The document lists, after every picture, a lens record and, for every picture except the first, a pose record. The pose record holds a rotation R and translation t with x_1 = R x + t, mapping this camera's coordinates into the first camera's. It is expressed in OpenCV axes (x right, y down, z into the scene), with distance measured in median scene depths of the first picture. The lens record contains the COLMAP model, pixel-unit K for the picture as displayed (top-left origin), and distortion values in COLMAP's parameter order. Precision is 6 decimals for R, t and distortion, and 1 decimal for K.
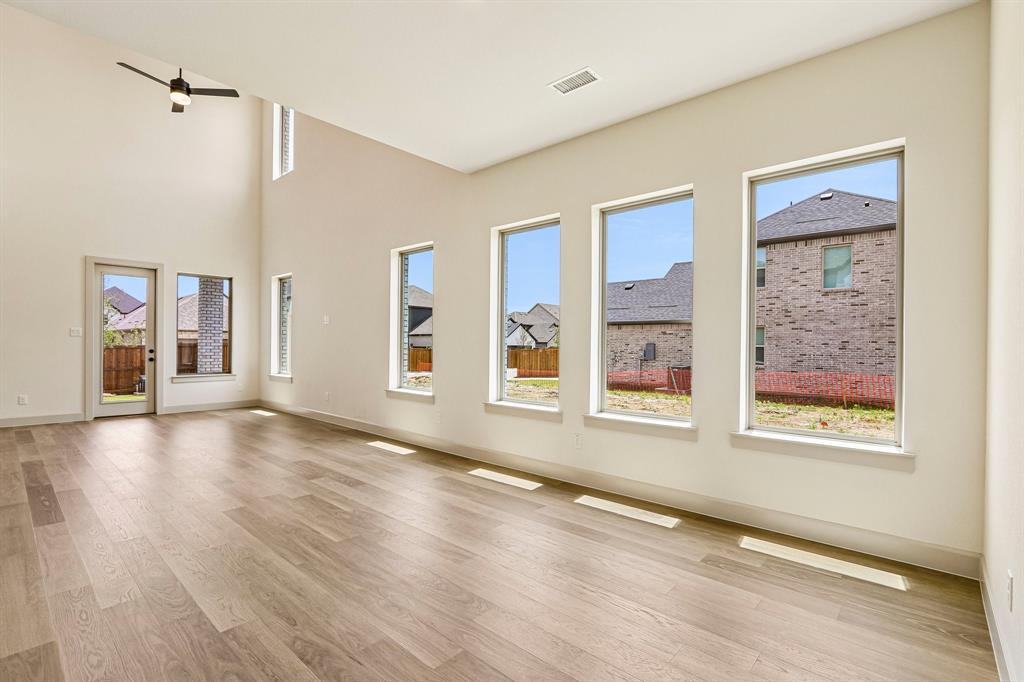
lens RADIAL K [[471.3, 0, 513.0], [0, 471.3, 344.3], [0, 0, 1]] dist [-0.014521, 0.001228]
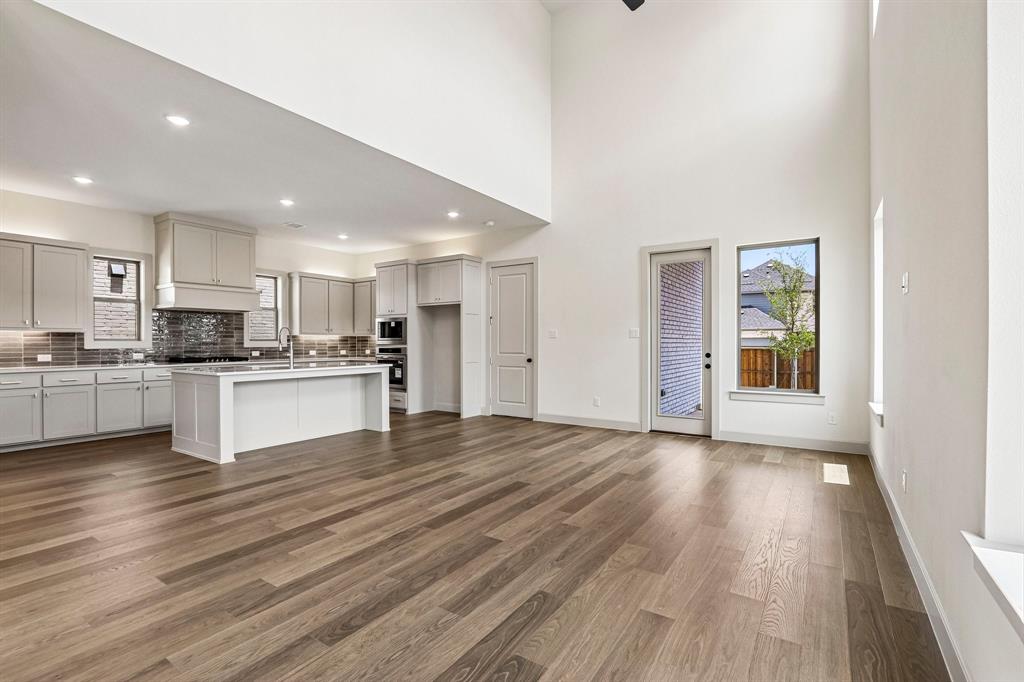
lens RADIAL K [[471.3, 0, 507.7], [0, 471.3, 348.3], [0, 0, 1]] dist [-0.014521, 0.001228]
pose [[0.128900, 0.001329, -0.991657, -0.051929], [0.002719, 0.999995, 0.001693, 0.000981], [0.991654, -0.002914, 0.128895, 0.575644]]
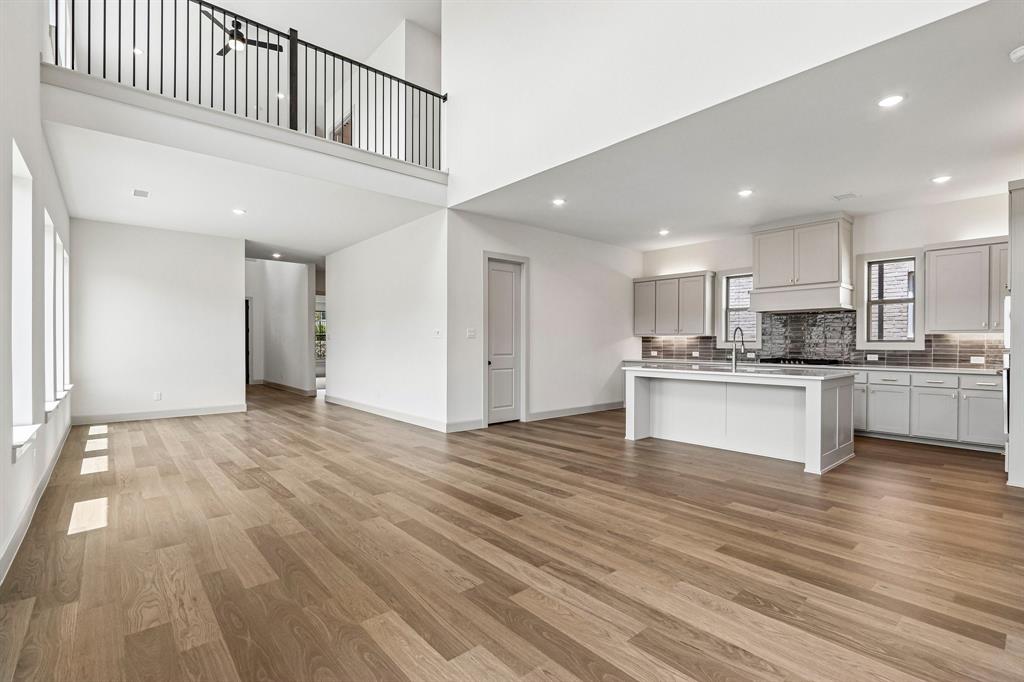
lens RADIAL K [[471.3, 0, 517.2], [0, 471.3, 343.0], [0, 0, 1]] dist [-0.014521, 0.001228]
pose [[-0.992559, -0.013604, 0.120999, -0.876996], [-0.013699, 0.999906, 0.000054, -0.007633], [-0.120989, -0.001604, -0.992653, 1.305471]]
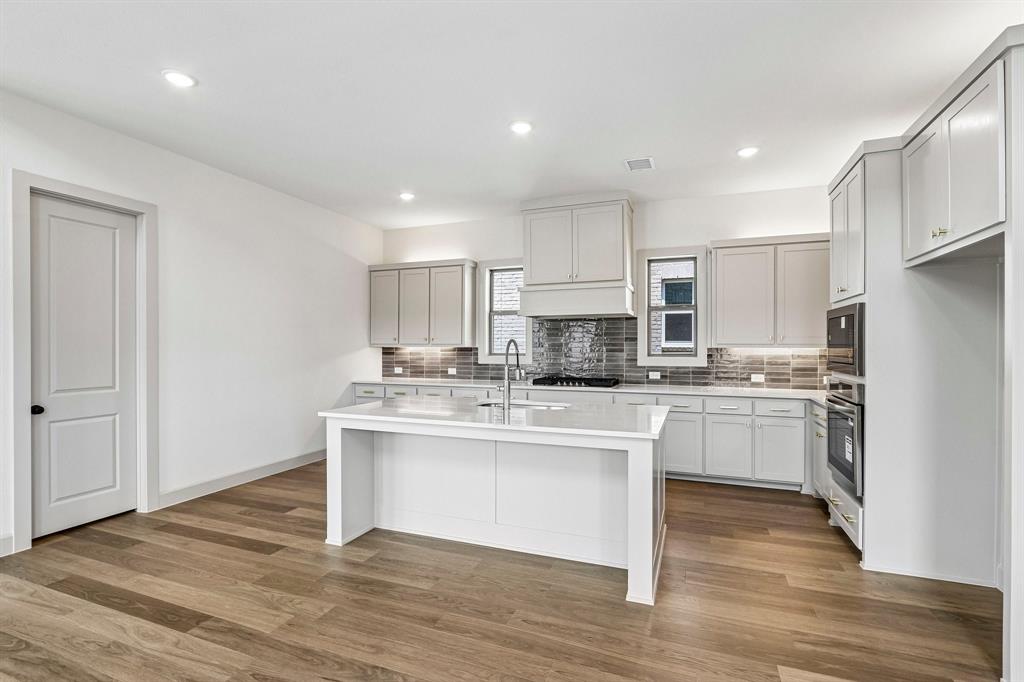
lens RADIAL K [[471.3, 0, 515.3], [0, 471.3, 345.1], [0, 0, 1]] dist [-0.014521, 0.001228]
pose [[-0.934740, -0.010742, -0.355170, -1.011638], [-0.009341, 0.999940, -0.005660, -0.039402], [0.355209, -0.001973, -0.934785, 0.815848]]
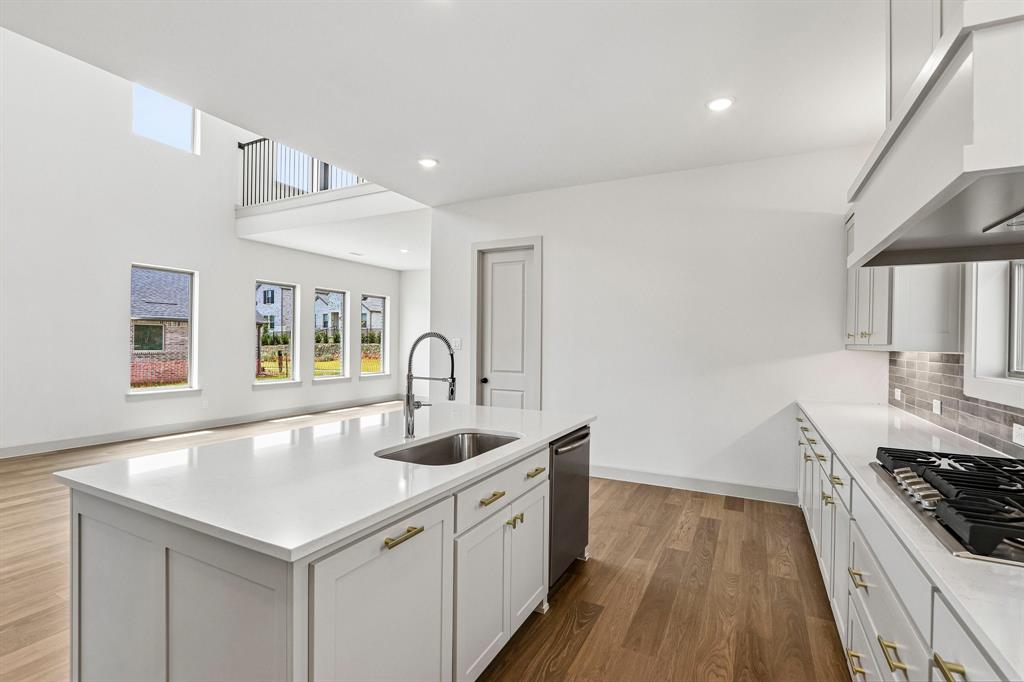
lens RADIAL K [[471.3, 0, 511.6], [0, 471.3, 341.7], [0, 0, 1]] dist [-0.014521, 0.001228]
pose [[-0.250996, -0.012628, 0.967906, -1.671212], [-0.011651, 0.999882, 0.010024, -0.050183], [-0.967918, -0.008762, -0.251114, 0.226562]]
